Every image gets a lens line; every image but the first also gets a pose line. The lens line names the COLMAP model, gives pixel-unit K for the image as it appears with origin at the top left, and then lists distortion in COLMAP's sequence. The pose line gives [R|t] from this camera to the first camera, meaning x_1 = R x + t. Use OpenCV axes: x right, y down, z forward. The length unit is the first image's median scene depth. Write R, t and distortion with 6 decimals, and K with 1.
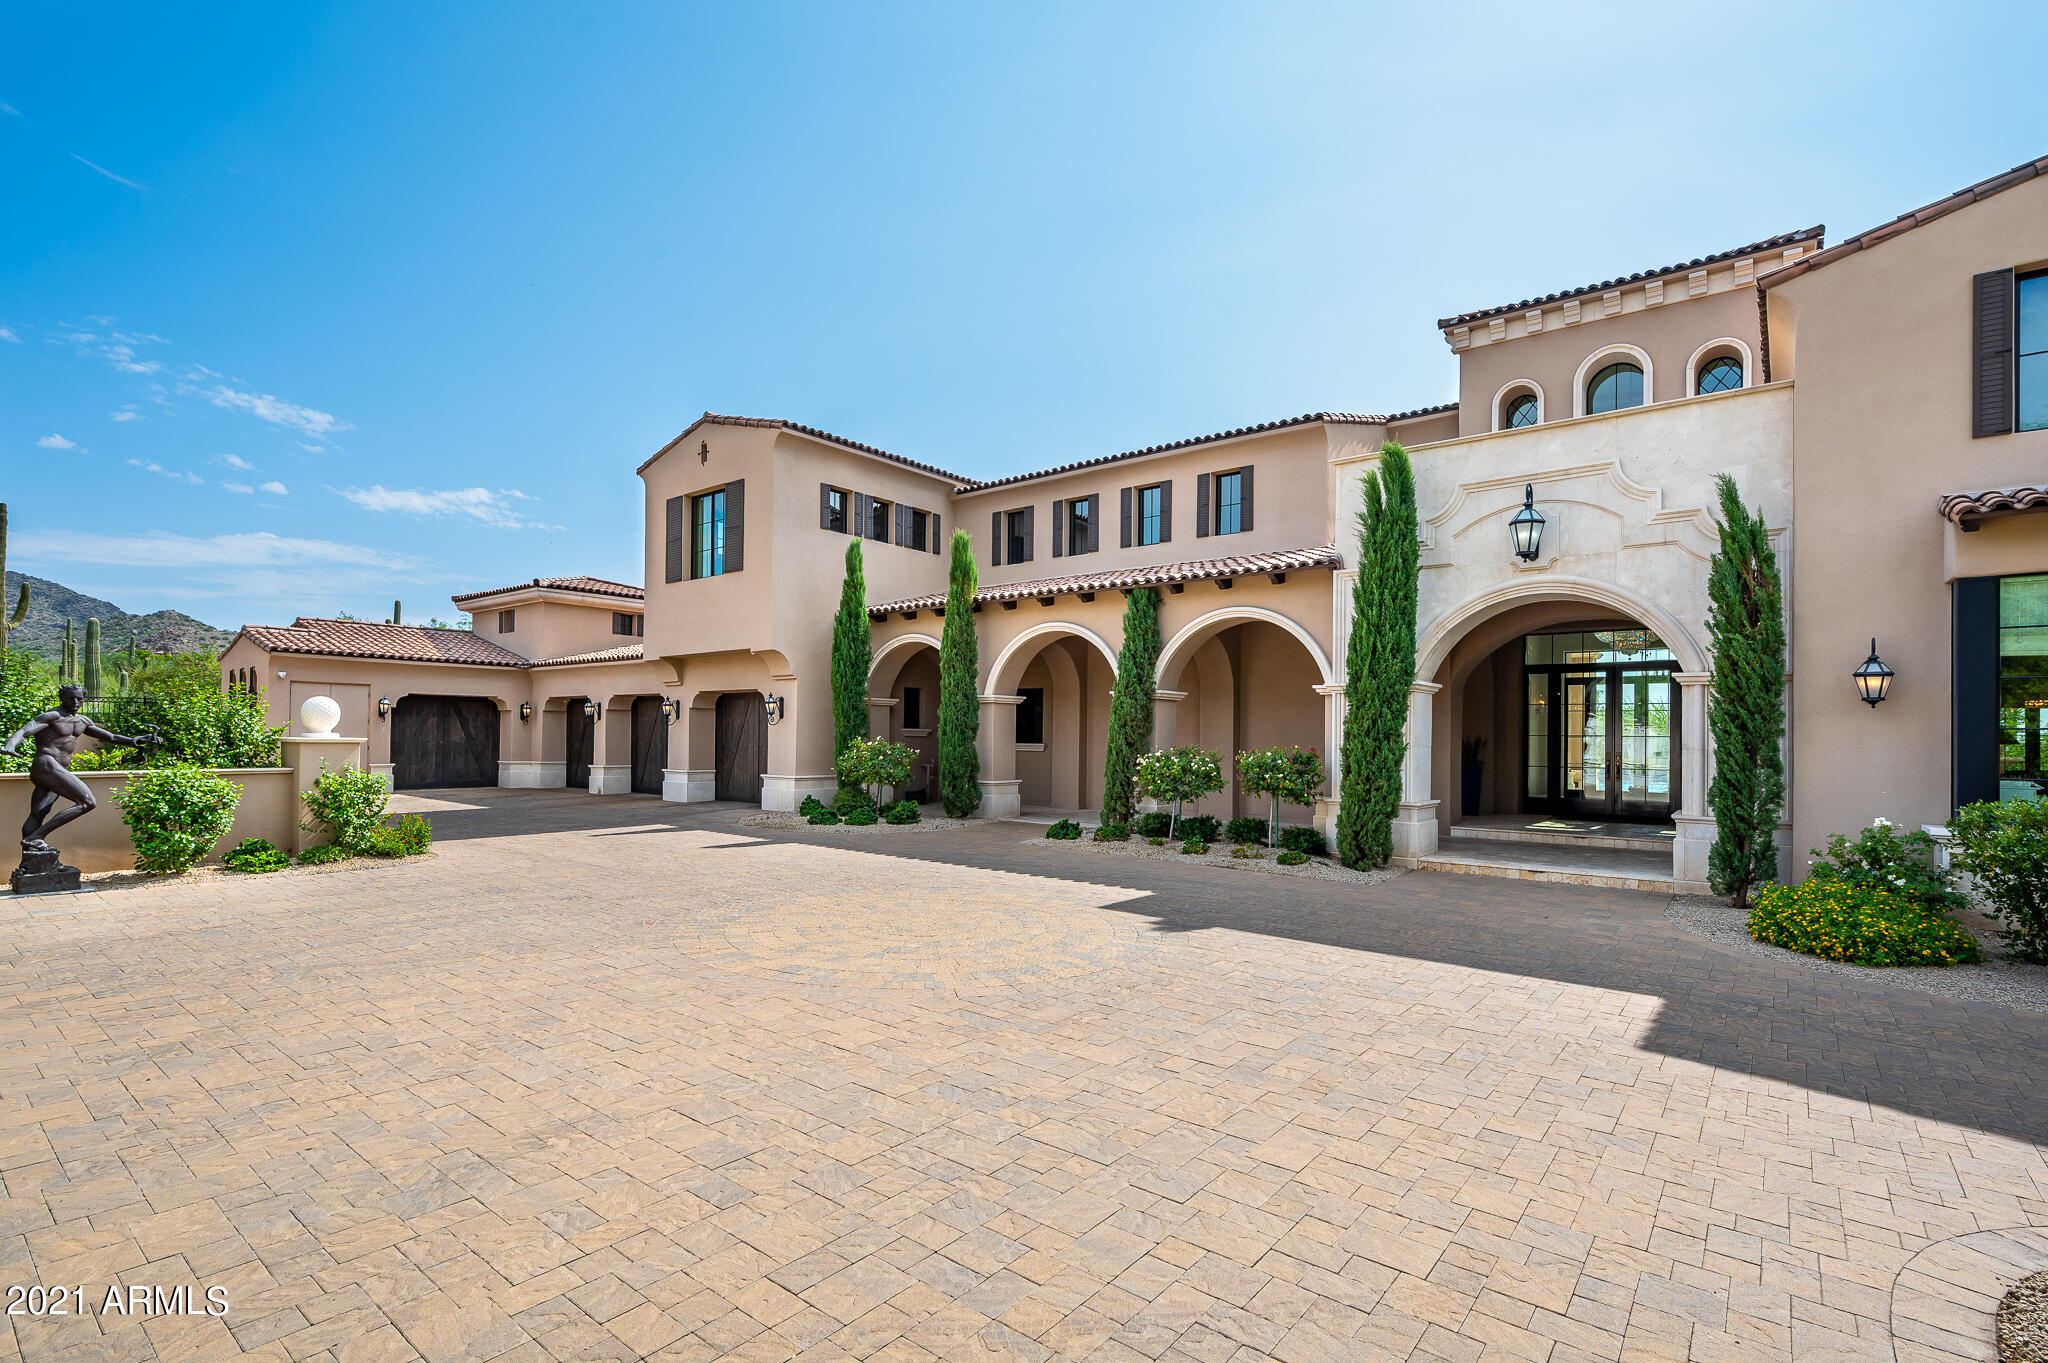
lens RADIAL K [[958.1, 0, 1043.7], [0, 958.1, 727.6], [0, 0, 1]] dist [0.003132, 0.000388]
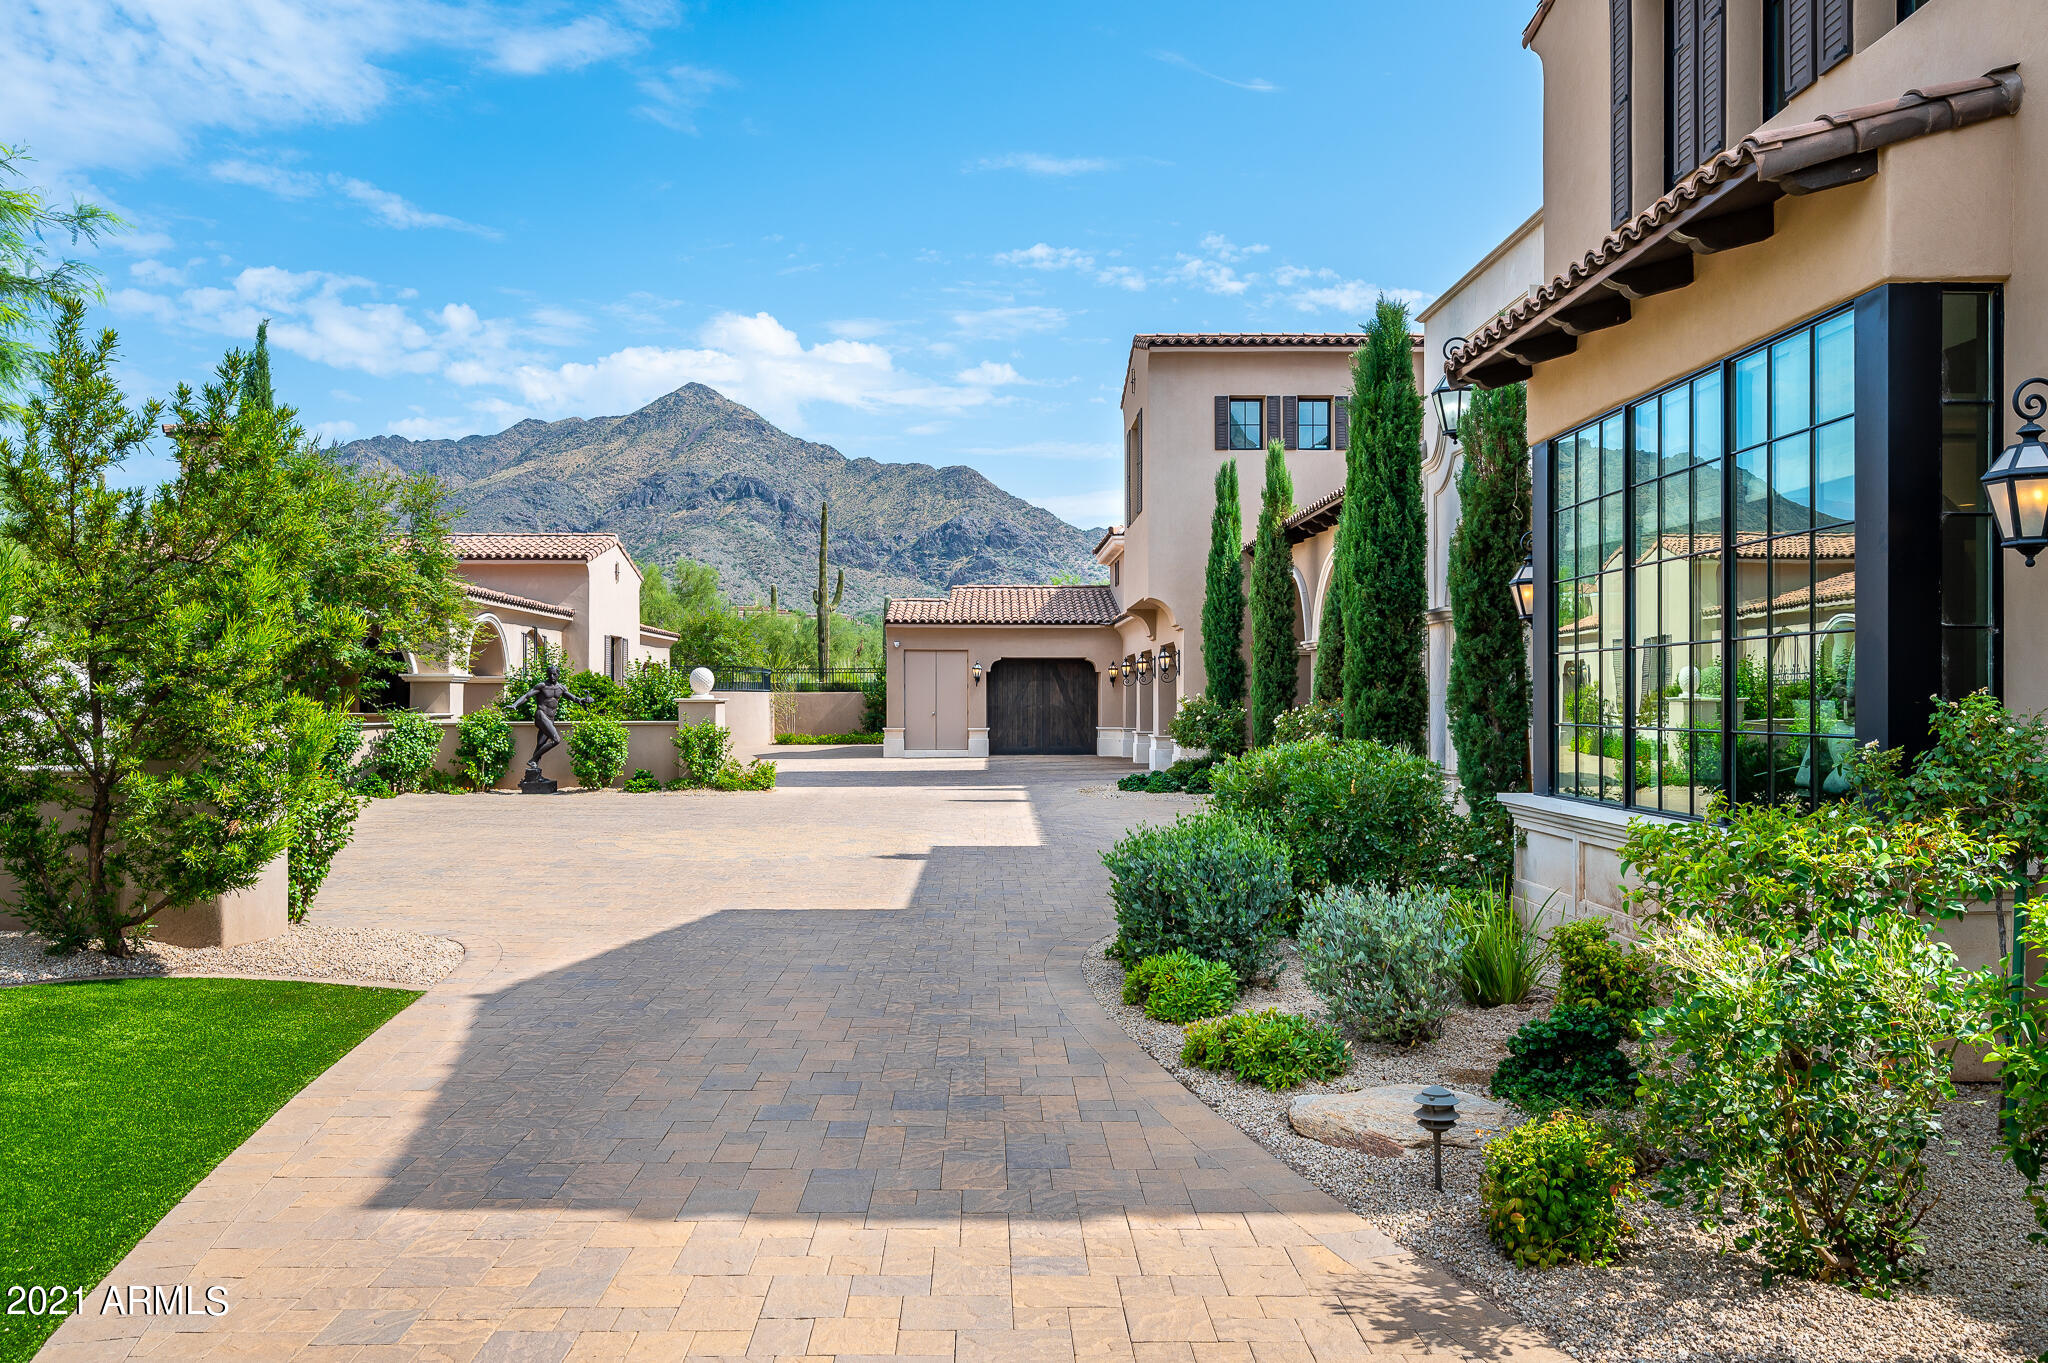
lens RADIAL K [[1593.1, 0, 1019.9], [0, 1593.1, 664.5], [0, 0, 1]] dist [-0.041383, 0.013431]
pose [[0.629548, -0.027852, -0.776463, 0.845693], [0.014654, 0.999605, -0.023975, 0.015676], [0.776824, 0.003715, 0.629707, -0.027753]]
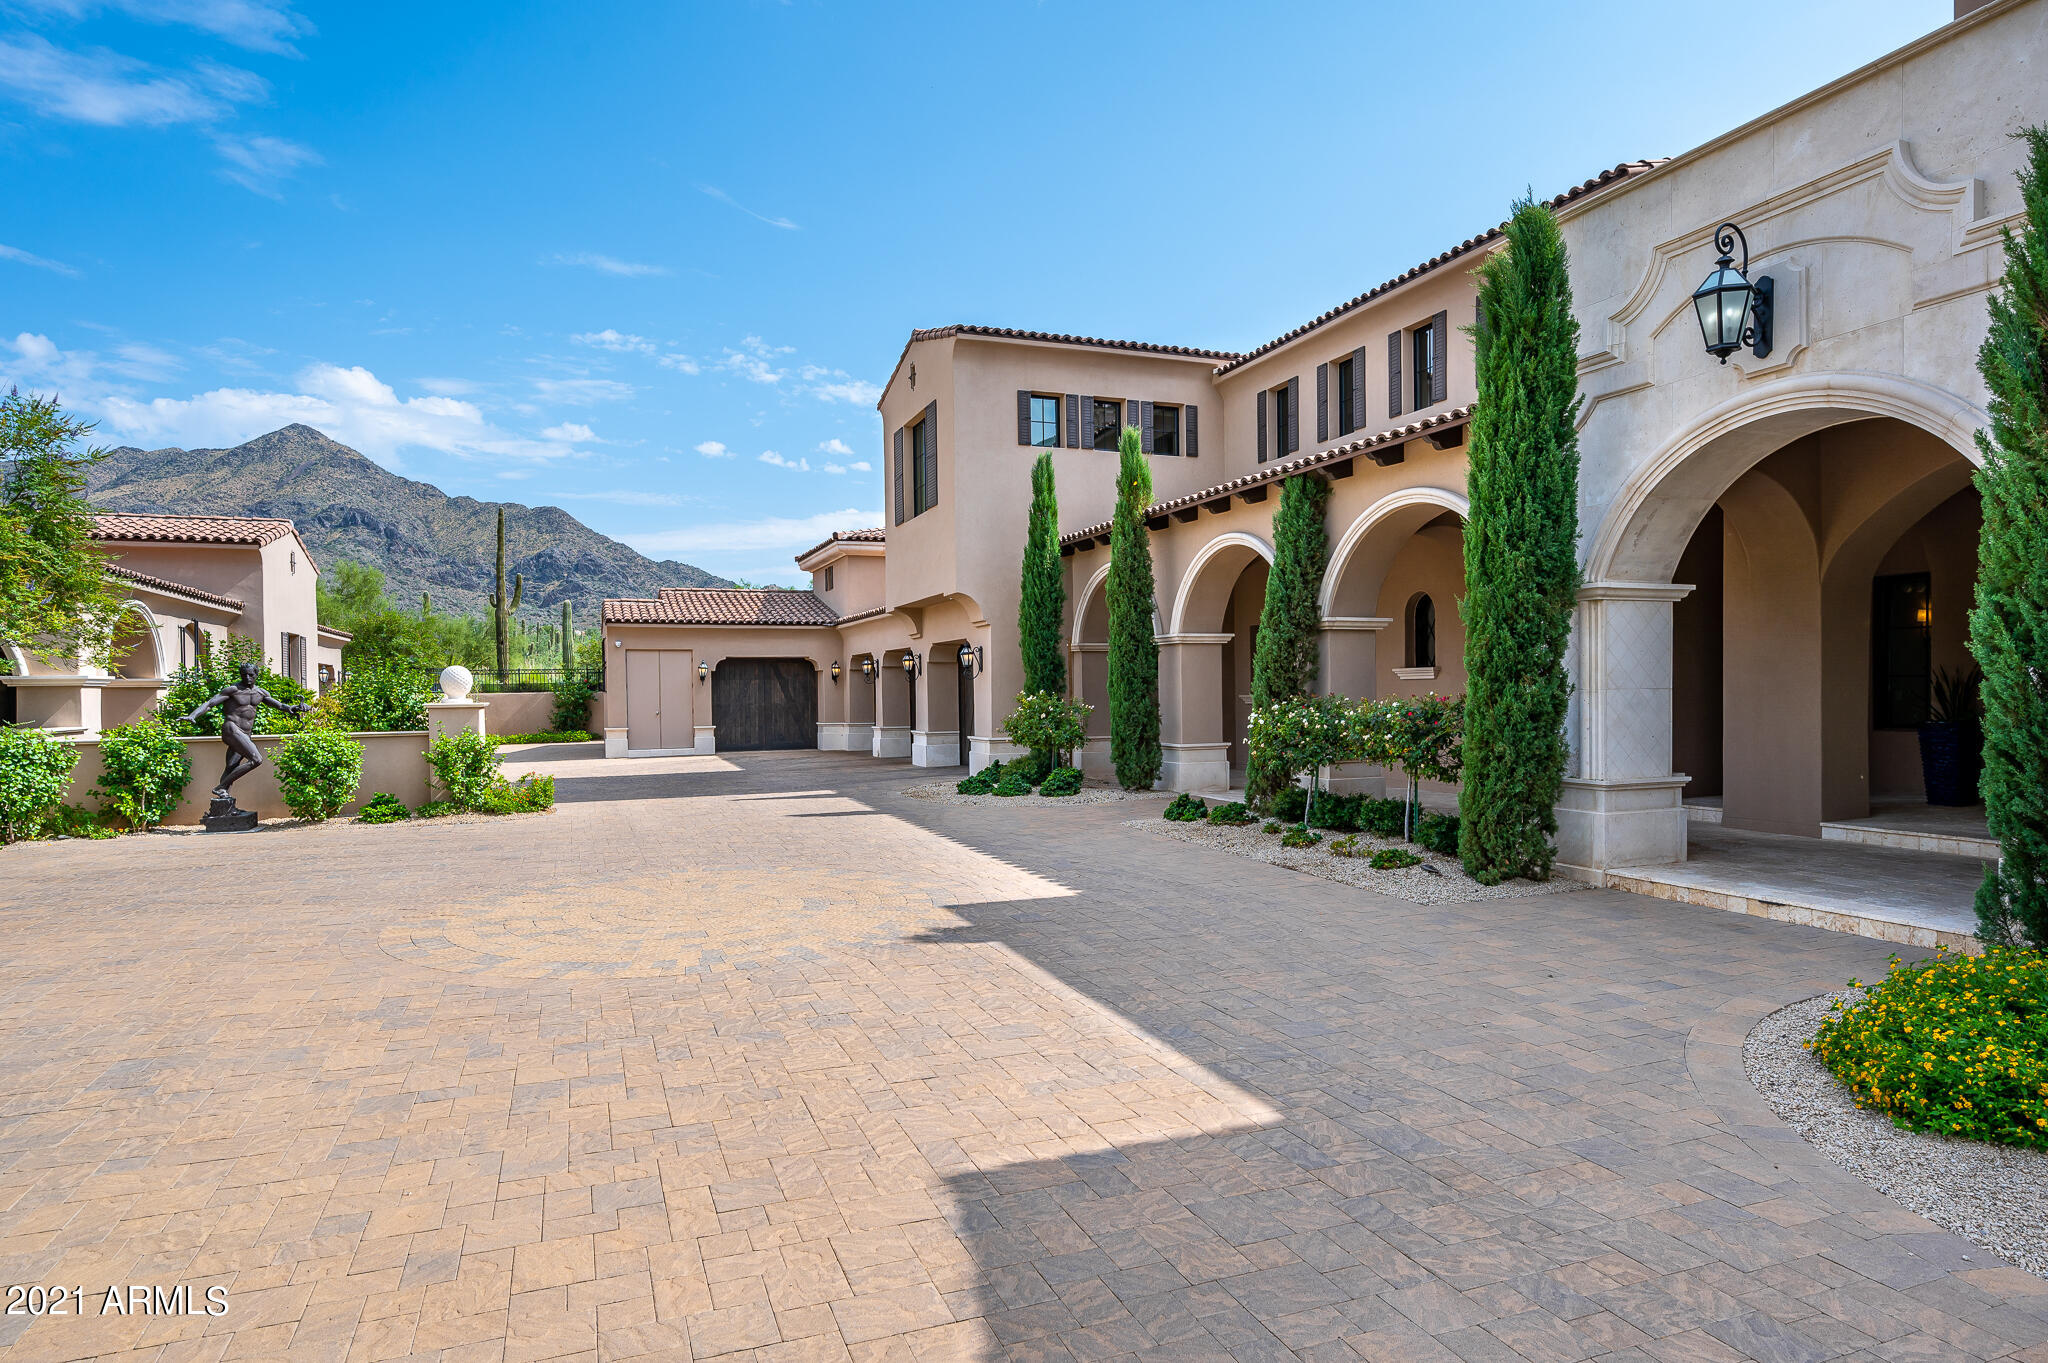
lens RADIAL K [[1174.4, 0, 1030.0], [0, 1174.4, 712.3], [0, 0, 1]] dist [-0.001411, -0.000284]
pose [[0.861321, -0.012099, -0.507918, 0.339153], [0.026523, 0.999424, 0.021171, 0.006732], [0.507369, -0.031706, 0.861145, 0.122120]]
